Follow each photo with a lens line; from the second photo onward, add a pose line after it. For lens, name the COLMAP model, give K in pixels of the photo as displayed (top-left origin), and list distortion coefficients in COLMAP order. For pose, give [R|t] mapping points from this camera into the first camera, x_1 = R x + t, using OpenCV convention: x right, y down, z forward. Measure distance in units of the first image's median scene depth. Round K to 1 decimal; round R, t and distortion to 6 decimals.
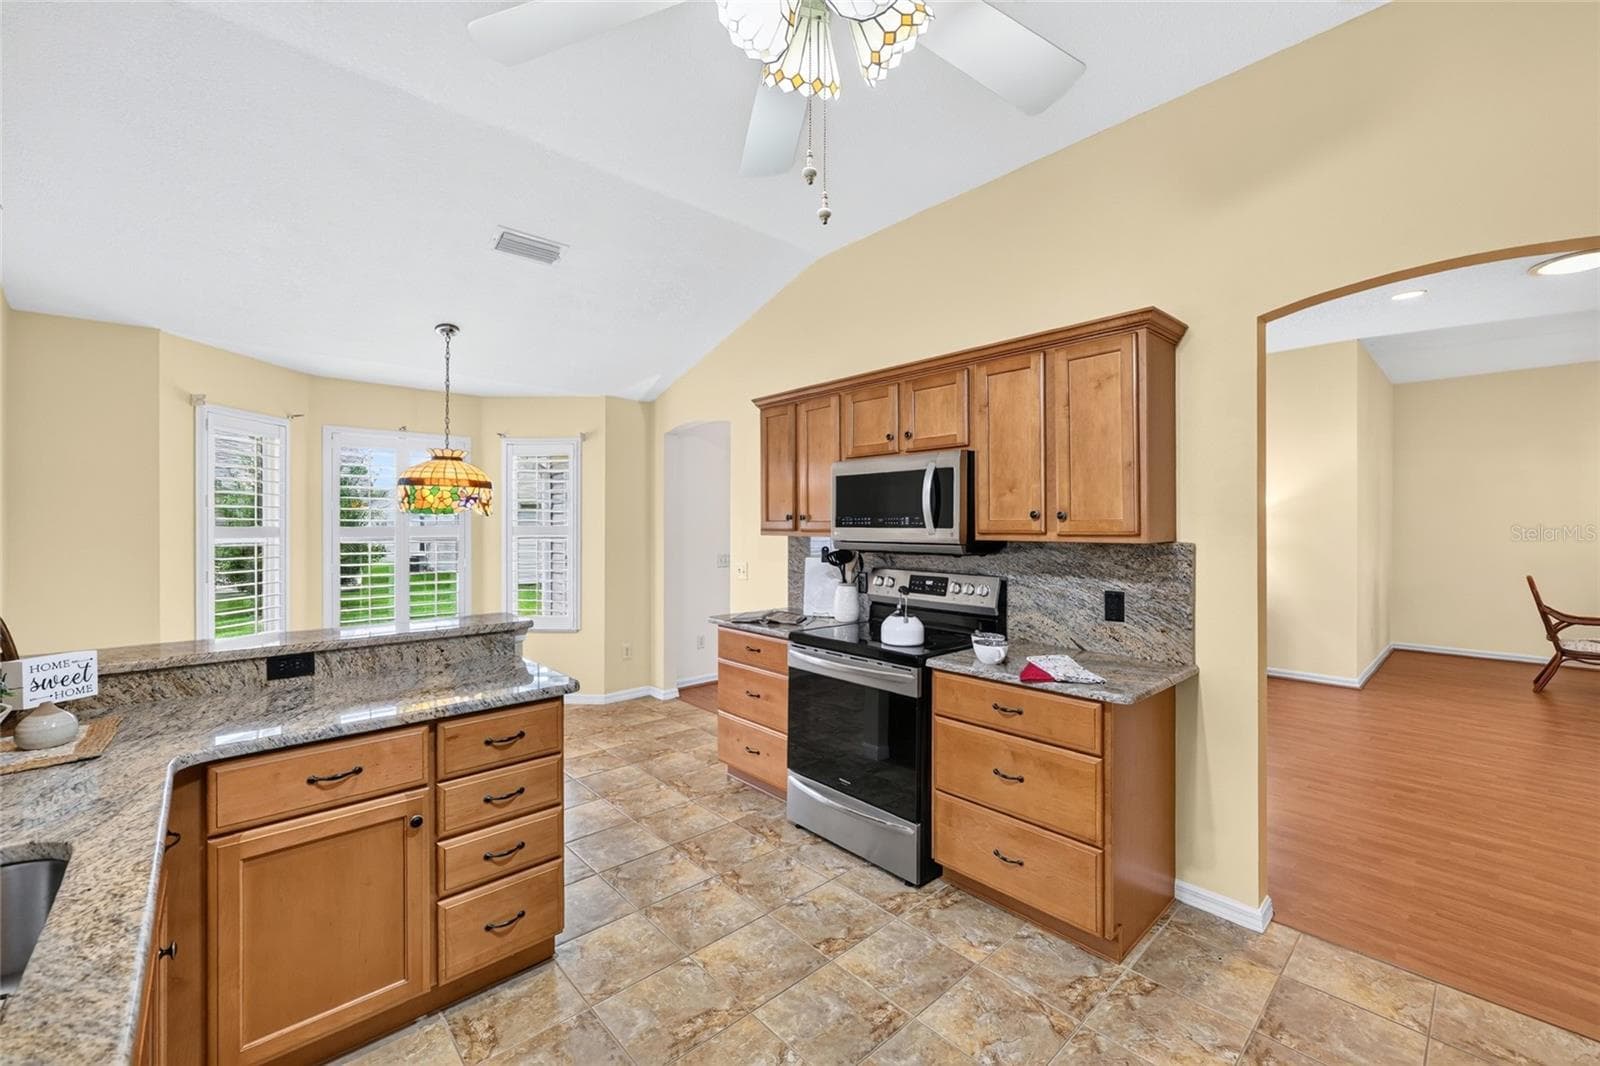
lens RADIAL K [[647.7, 0, 799.9], [0, 647.7, 525.9], [0, 0, 1]] dist [0.003501, 0.000313]
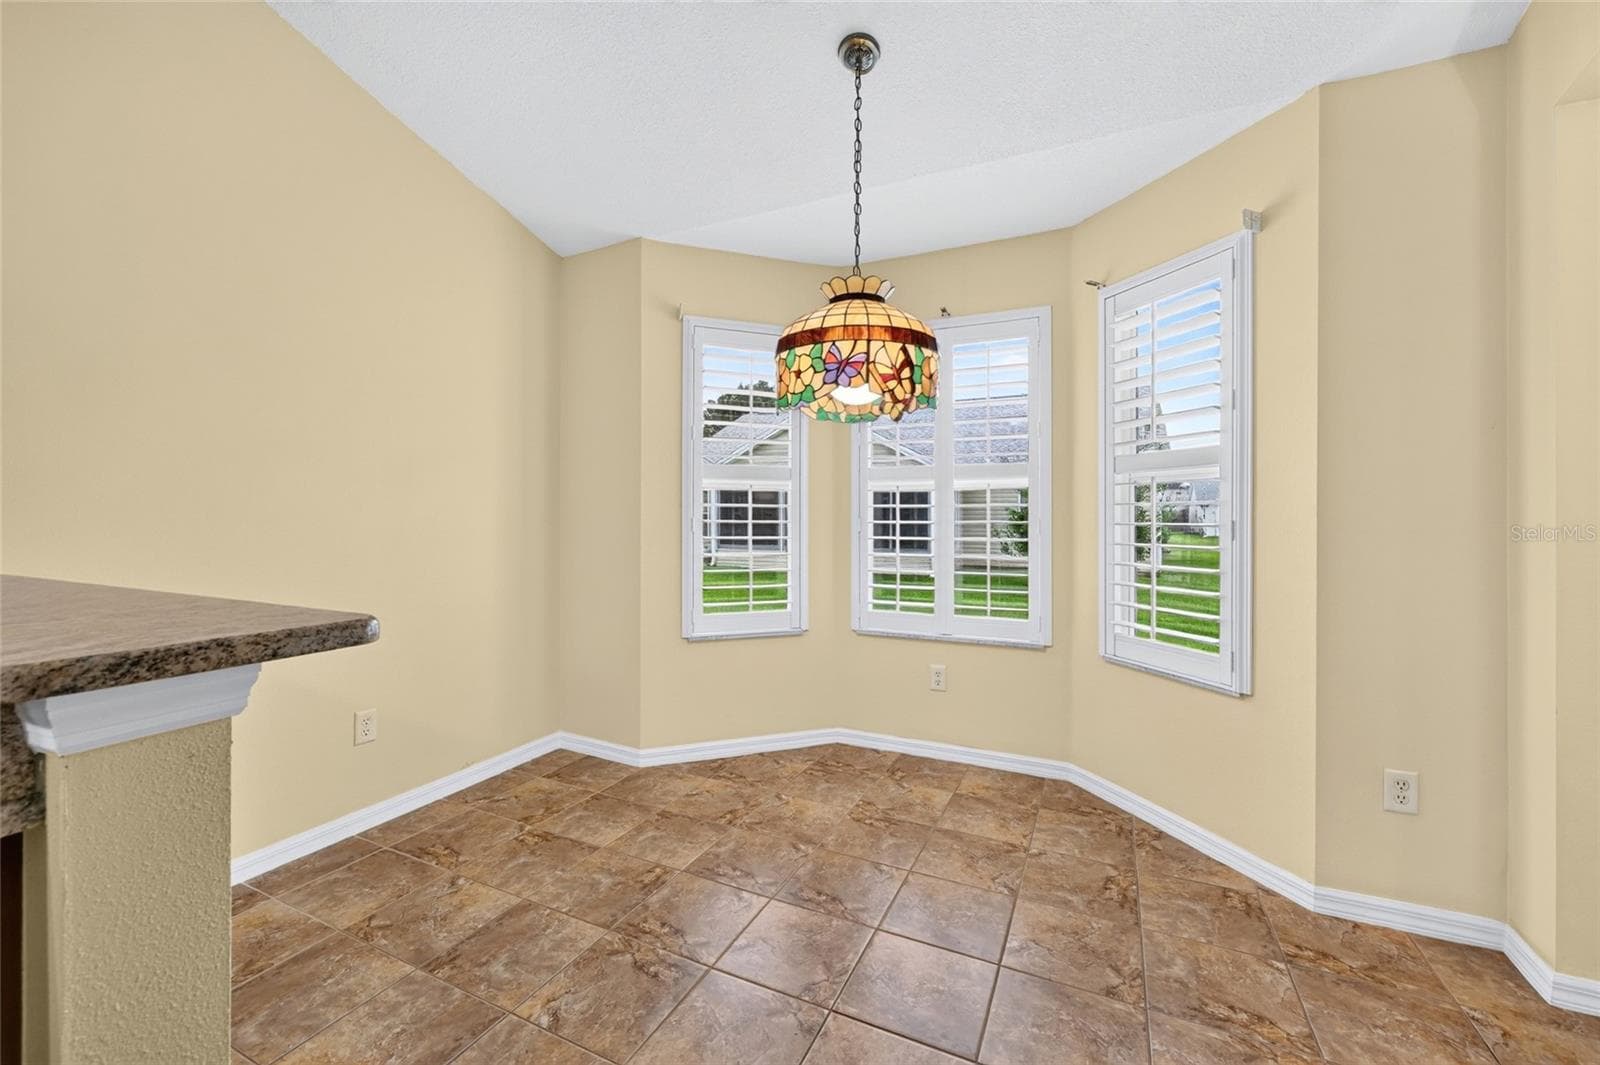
lens RADIAL K [[647.7, 0, 794.6], [0, 647.7, 513.8], [0, 0, 1]] dist [0.003501, 0.000313]
pose [[0.369752, -0.007879, -0.929097, -0.067484], [-0.003096, 0.999948, -0.009712, 0.054789], [0.929125, 0.006467, 0.369708, 0.612556]]
